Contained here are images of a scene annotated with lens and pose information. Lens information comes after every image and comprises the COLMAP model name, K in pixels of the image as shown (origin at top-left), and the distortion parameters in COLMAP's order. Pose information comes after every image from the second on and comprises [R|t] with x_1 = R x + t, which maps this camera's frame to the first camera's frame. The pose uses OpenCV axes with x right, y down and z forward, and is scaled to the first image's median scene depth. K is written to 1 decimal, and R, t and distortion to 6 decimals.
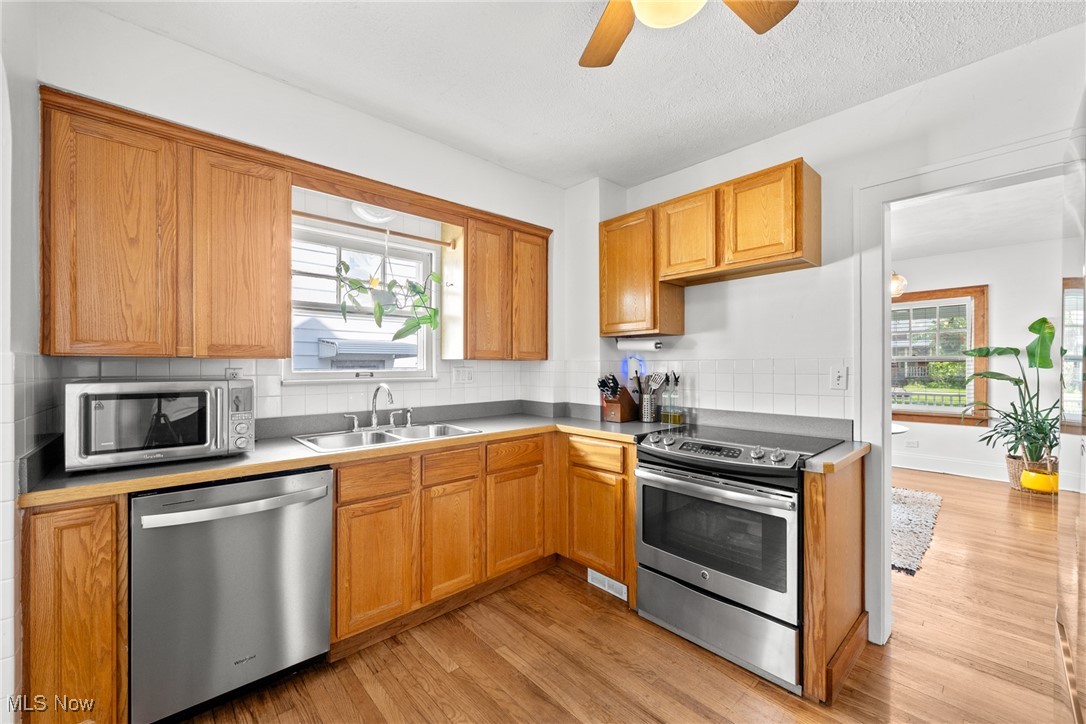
lens RADIAL K [[429.8, 0, 545.4], [0, 429.8, 364.7], [0, 0, 1]] dist [-0.001823, -0.000052]
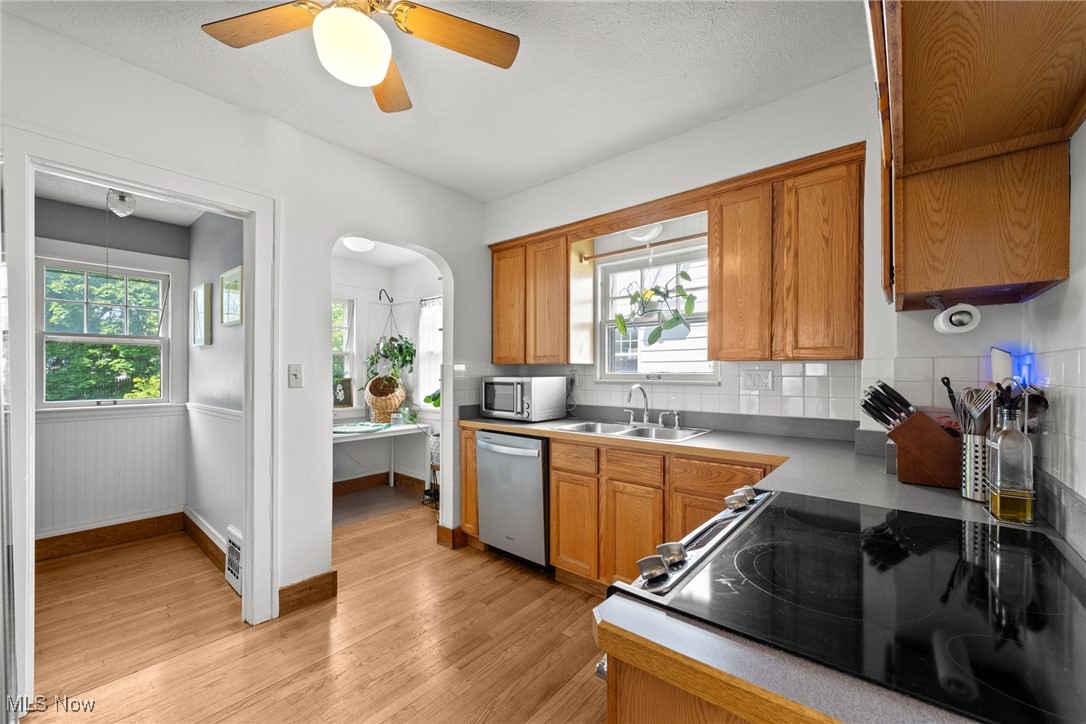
lens RADIAL K [[429.8, 0, 546.0], [0, 429.8, 370.5], [0, 0, 1]] dist [-0.001823, -0.000052]
pose [[0.143011, 0.002021, -0.989719, 0.688705], [0.007343, 0.999968, 0.003103, 0.001623], [0.989694, -0.007711, 0.142991, 0.596804]]
